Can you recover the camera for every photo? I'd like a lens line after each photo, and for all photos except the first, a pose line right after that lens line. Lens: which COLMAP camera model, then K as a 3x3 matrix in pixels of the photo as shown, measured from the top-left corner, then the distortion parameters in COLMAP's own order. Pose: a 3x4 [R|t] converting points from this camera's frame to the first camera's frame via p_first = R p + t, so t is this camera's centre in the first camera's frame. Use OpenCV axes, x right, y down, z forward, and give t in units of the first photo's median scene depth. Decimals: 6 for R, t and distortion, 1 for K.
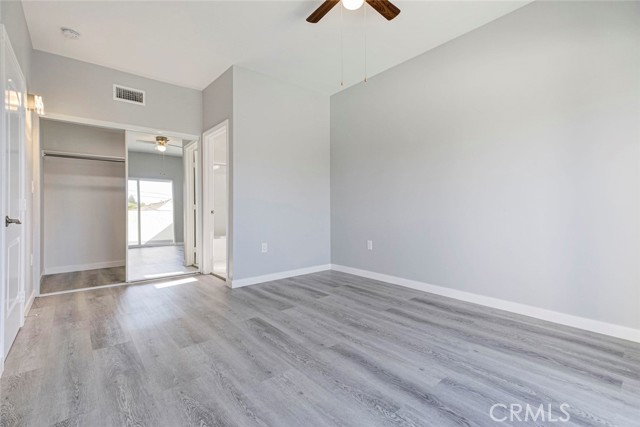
lens RADIAL K [[299.3, 0, 321.4], [0, 299.3, 209.7], [0, 0, 1]] dist [0.011435, -0.002923]
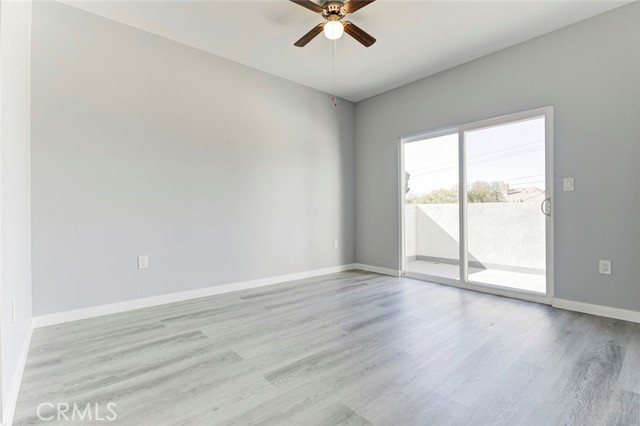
lens RADIAL K [[299.3, 0, 330.6], [0, 299.3, 210.6], [0, 0, 1]] dist [0.011435, -0.002923]
pose [[-0.032478, 0.001770, 0.999471, -0.863010], [0.006399, 0.999978, -0.001563, -0.001654], [-0.999452, 0.006345, -0.032489, 0.855676]]
